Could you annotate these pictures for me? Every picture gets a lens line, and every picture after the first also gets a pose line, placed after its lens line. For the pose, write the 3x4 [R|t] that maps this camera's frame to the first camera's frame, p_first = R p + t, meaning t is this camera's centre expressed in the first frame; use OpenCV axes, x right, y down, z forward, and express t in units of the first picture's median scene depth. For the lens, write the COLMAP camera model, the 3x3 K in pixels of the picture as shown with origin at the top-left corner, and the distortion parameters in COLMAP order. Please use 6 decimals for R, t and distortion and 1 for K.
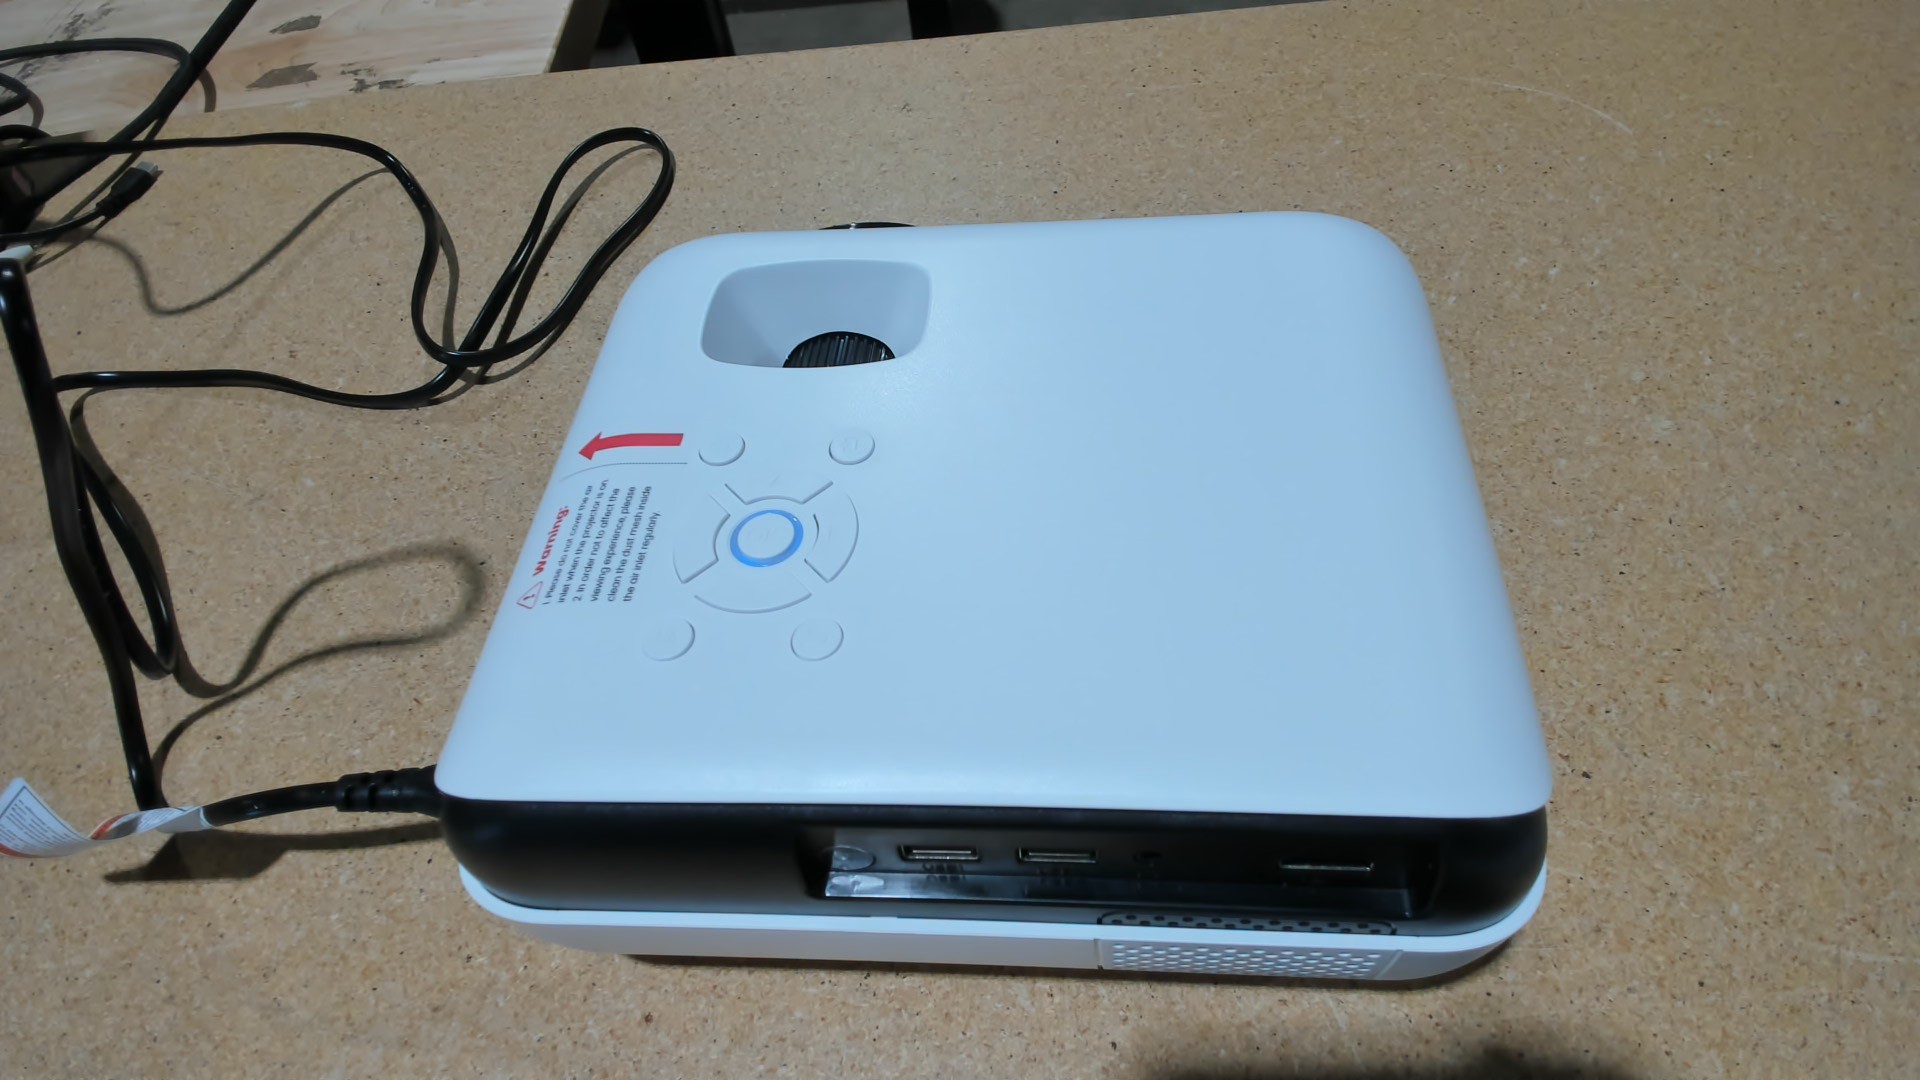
lens RADIAL K [[1185.1, 0, 970.7], [0, 1185.1, 530.8], [0, 0, 1]] dist [0.055929, -0.131614]
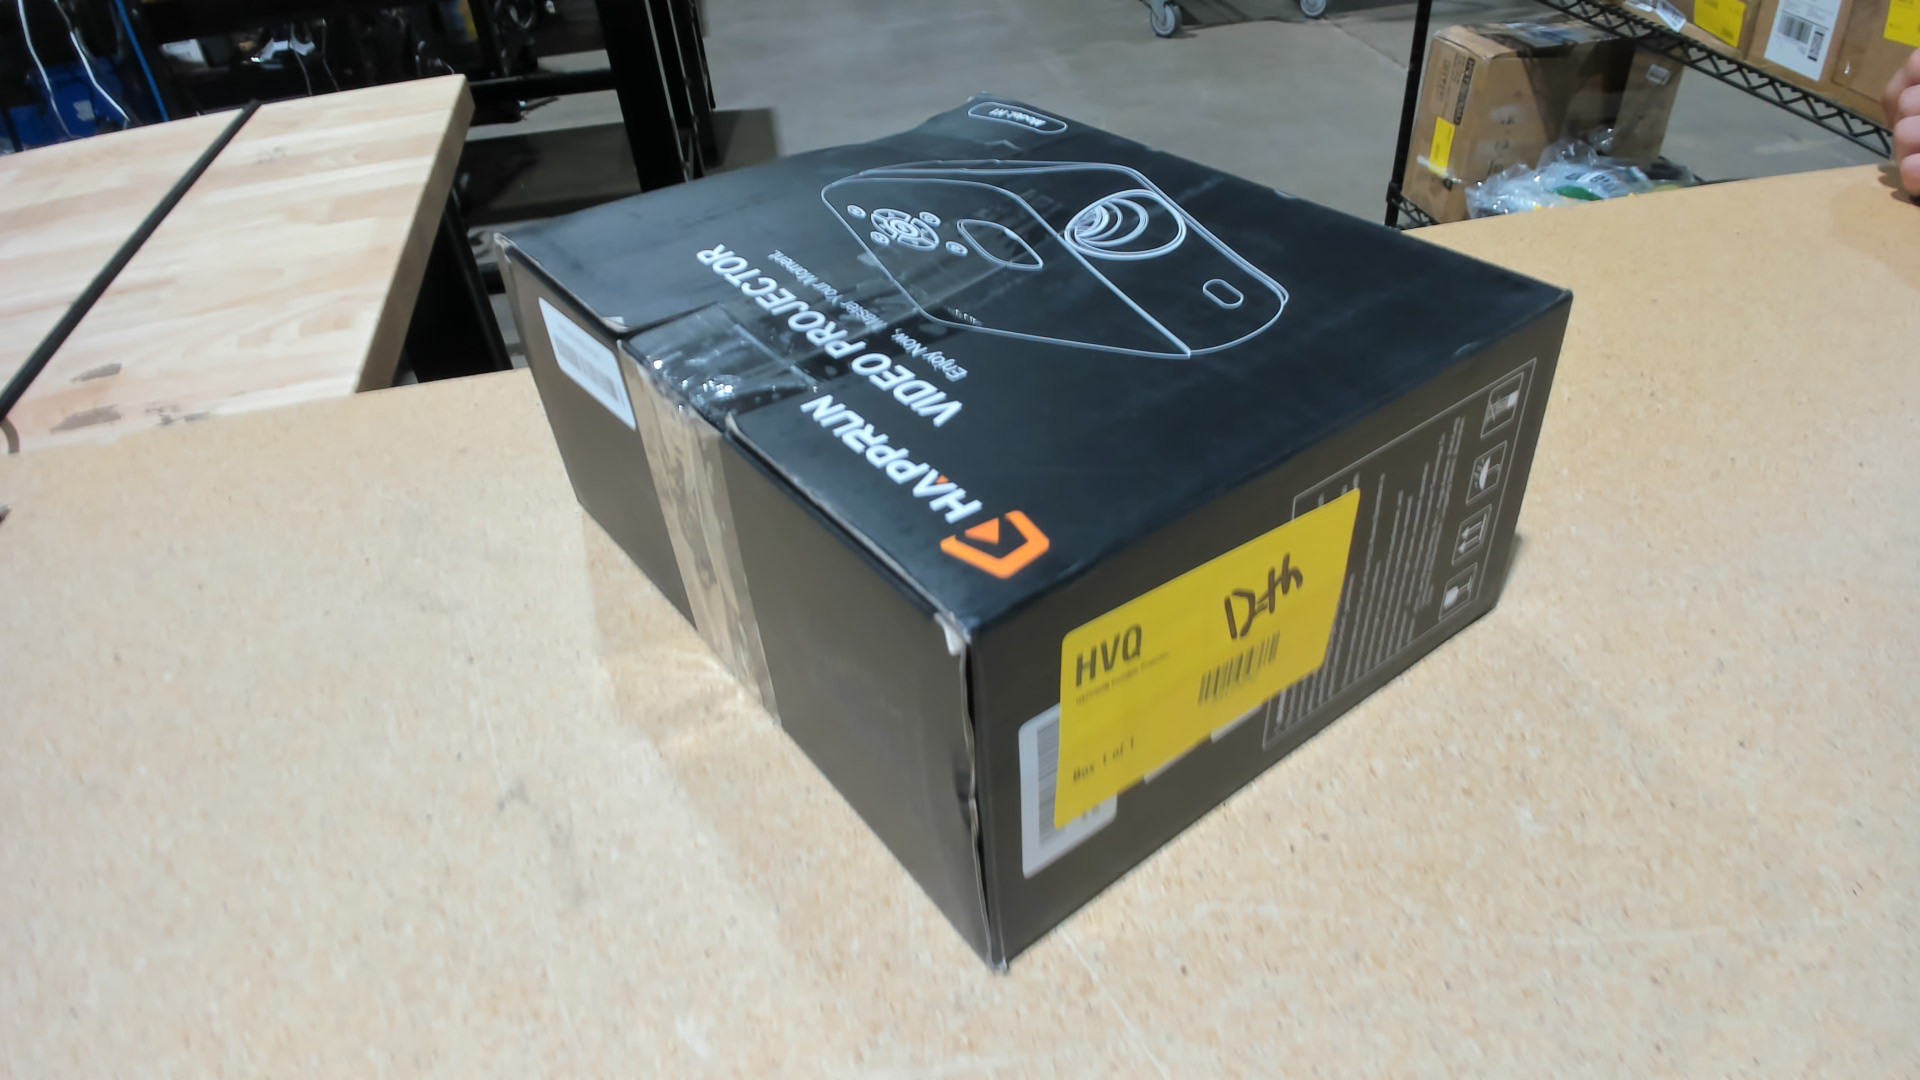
lens RADIAL K [[1168.1, 0, 972.0], [0, 1168.1, 534.4], [0, 0, 1]] dist [0.040470, -0.103812]
pose [[0.977572, -0.101769, 0.184382, -0.020985], [0.143472, 0.962724, -0.229300, 0.116028], [-0.154173, 0.250611, 0.955733, -0.144905]]
